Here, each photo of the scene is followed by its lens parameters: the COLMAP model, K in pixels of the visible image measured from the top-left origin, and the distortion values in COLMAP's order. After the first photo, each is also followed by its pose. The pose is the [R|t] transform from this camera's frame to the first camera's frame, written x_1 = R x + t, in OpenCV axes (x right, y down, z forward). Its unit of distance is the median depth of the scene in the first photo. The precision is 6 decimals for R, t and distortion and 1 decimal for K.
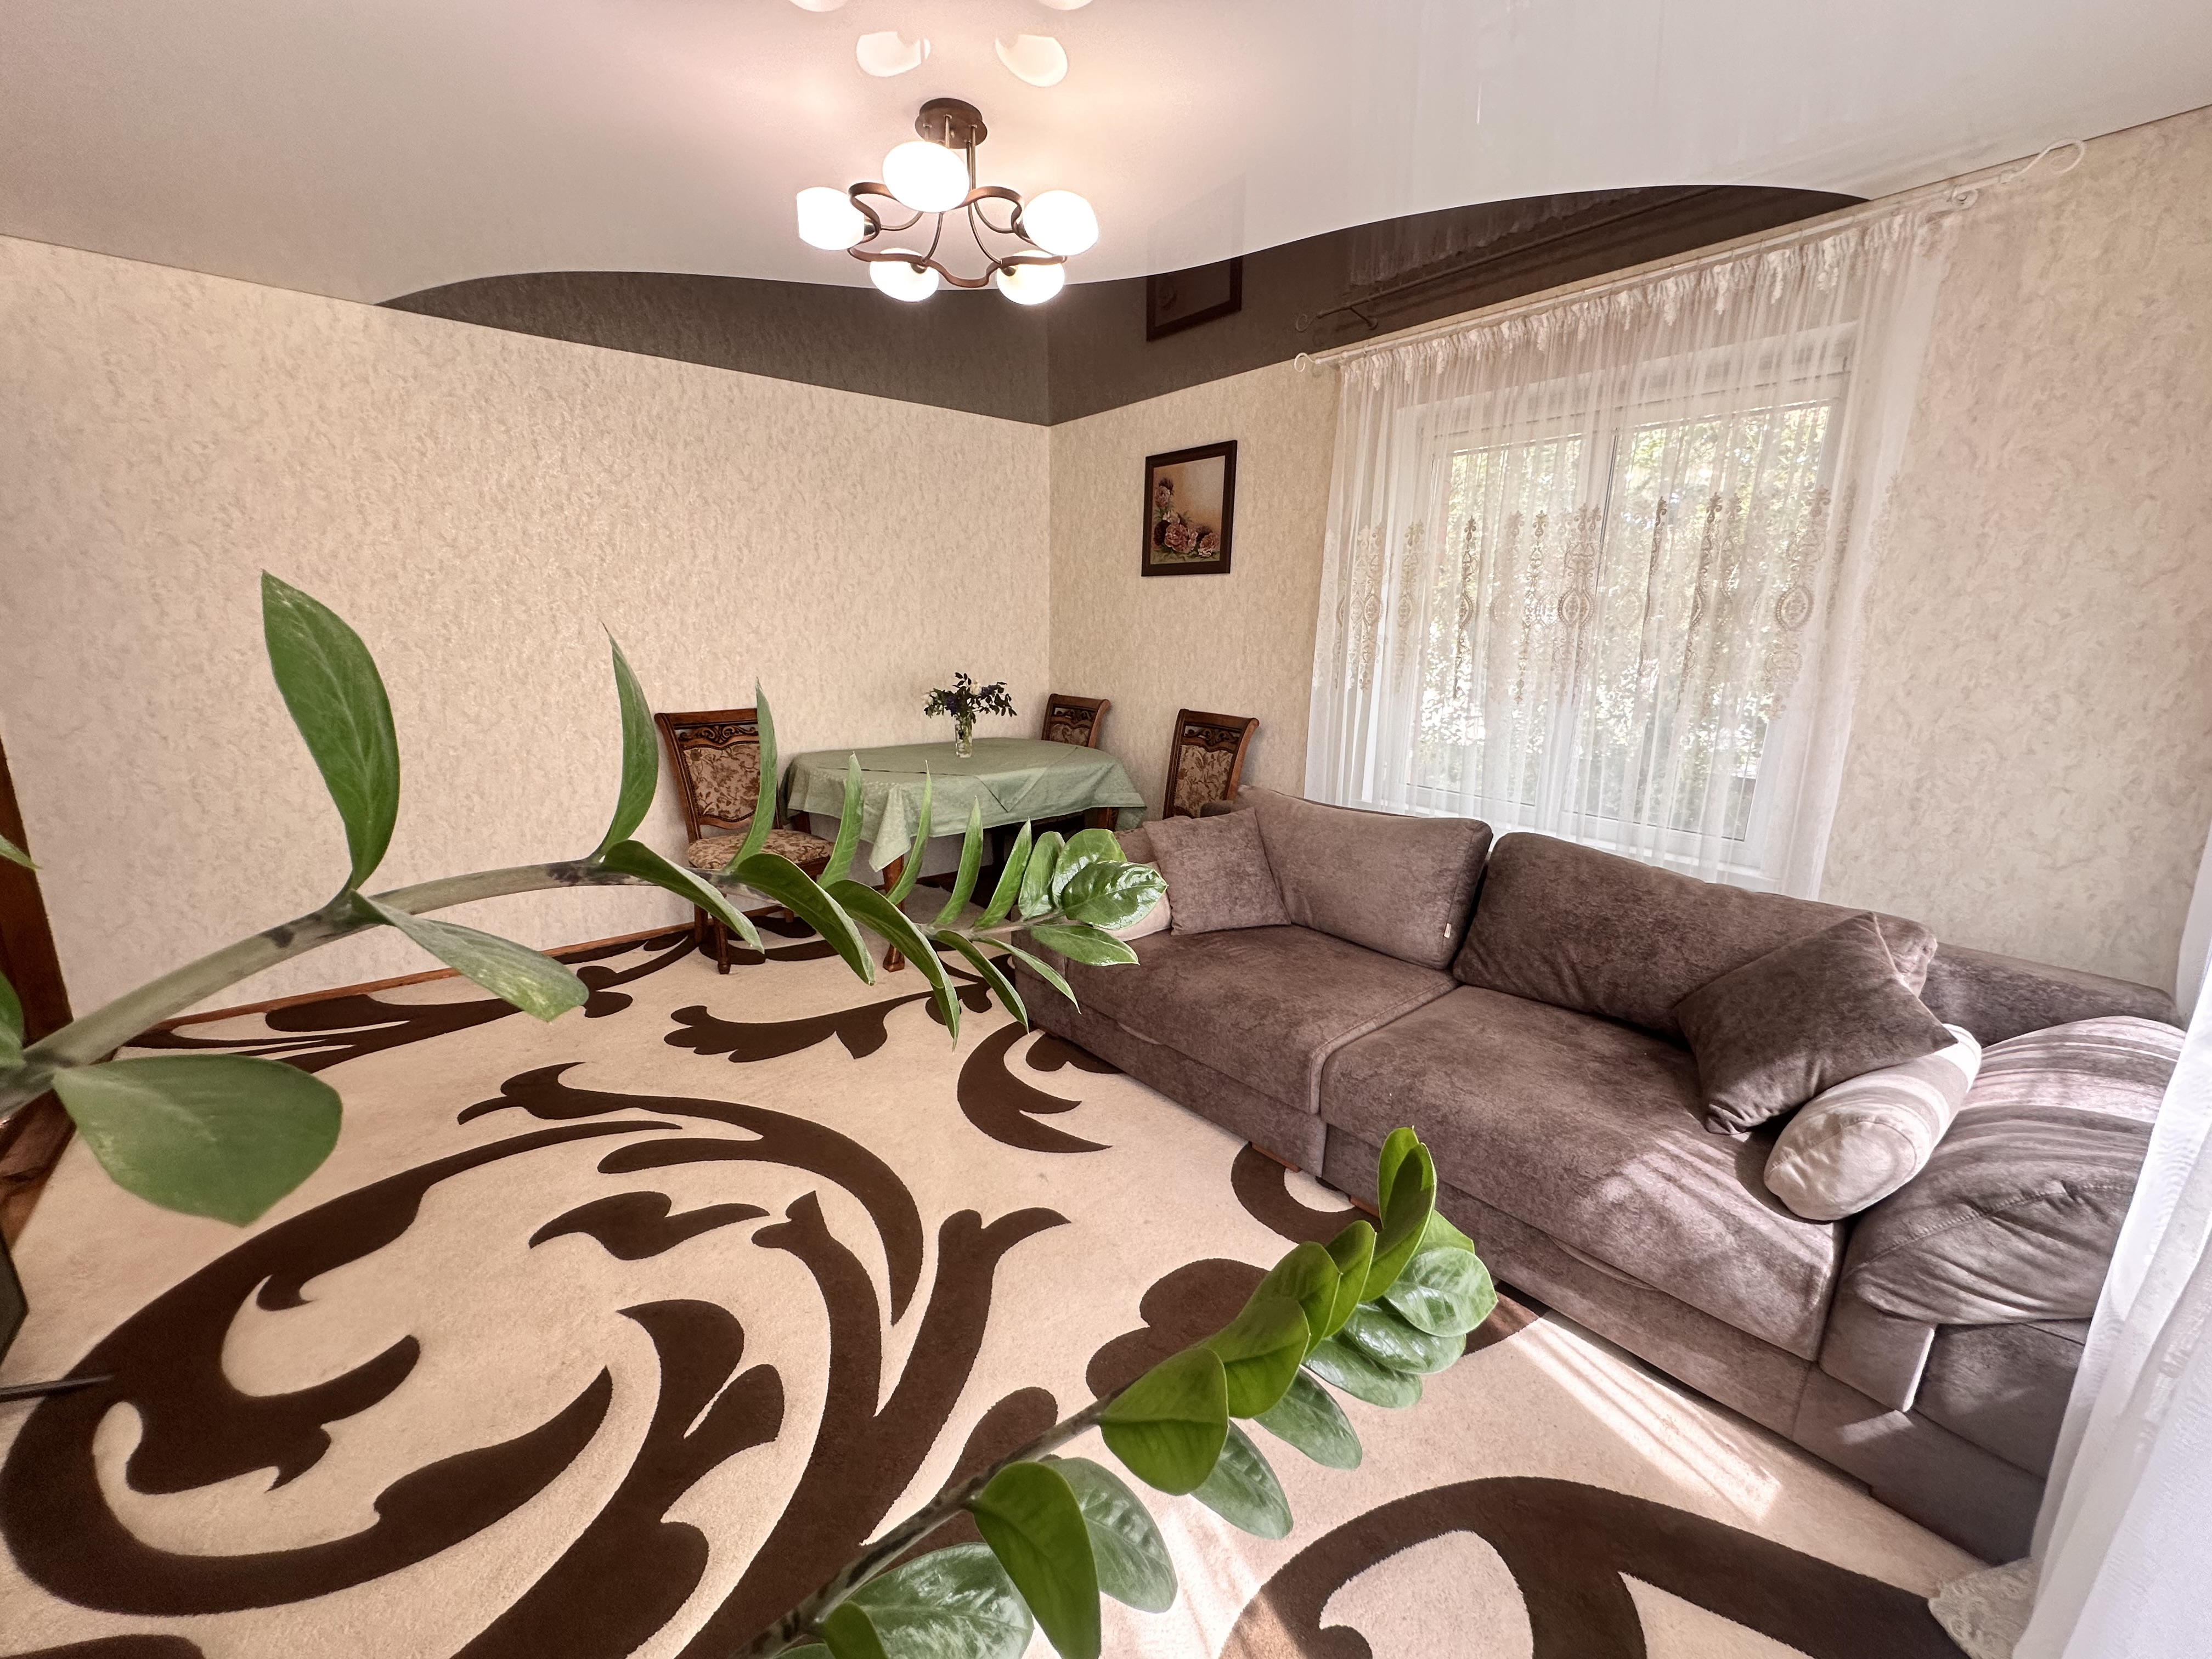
lens RADIAL K [[883.1, 0, 1105.2], [0, 883.1, 833.5], [0, 0, 1]] dist [-0.001253, 0.000103]
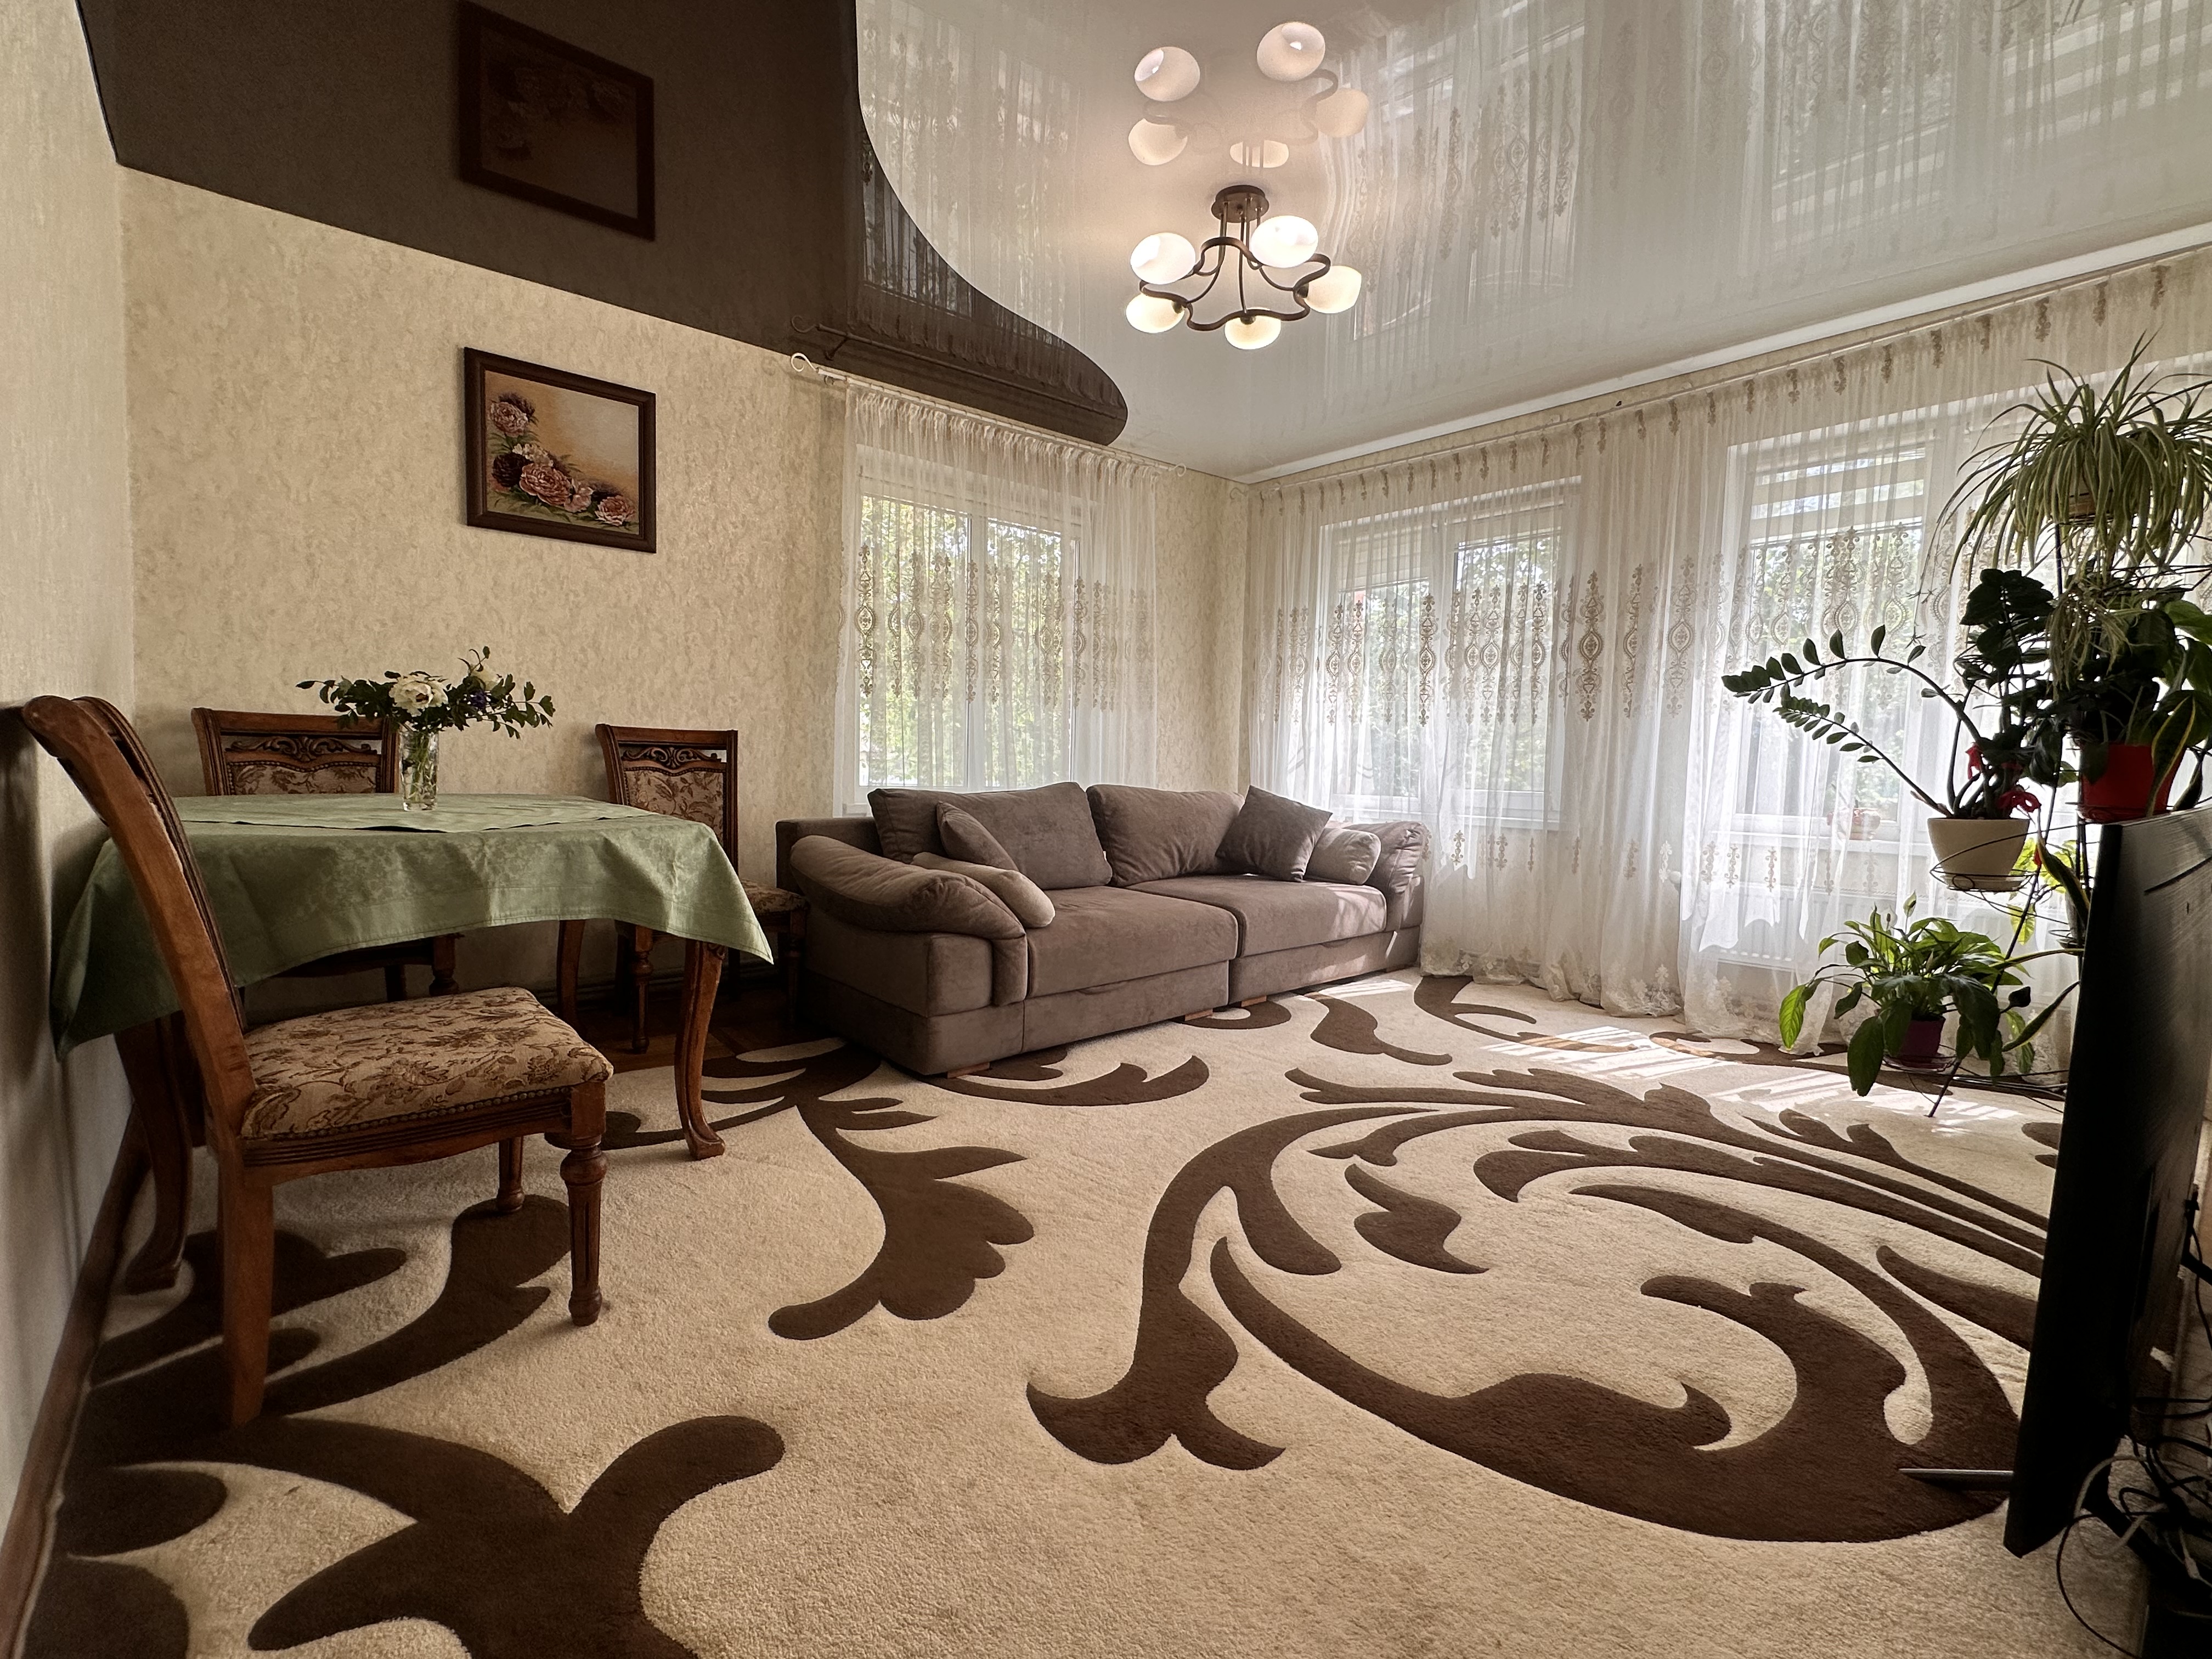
lens RADIAL K [[993.4, 0, 1106.0], [0, 993.4, 829.5], [0, 0, 1]] dist [-0.002409, -0.000368]
pose [[-0.012999, -0.096897, 0.995210, -1.111813], [0.199046, 0.975124, 0.097541, -0.079805], [-0.979904, 0.199361, 0.006611, 0.906679]]
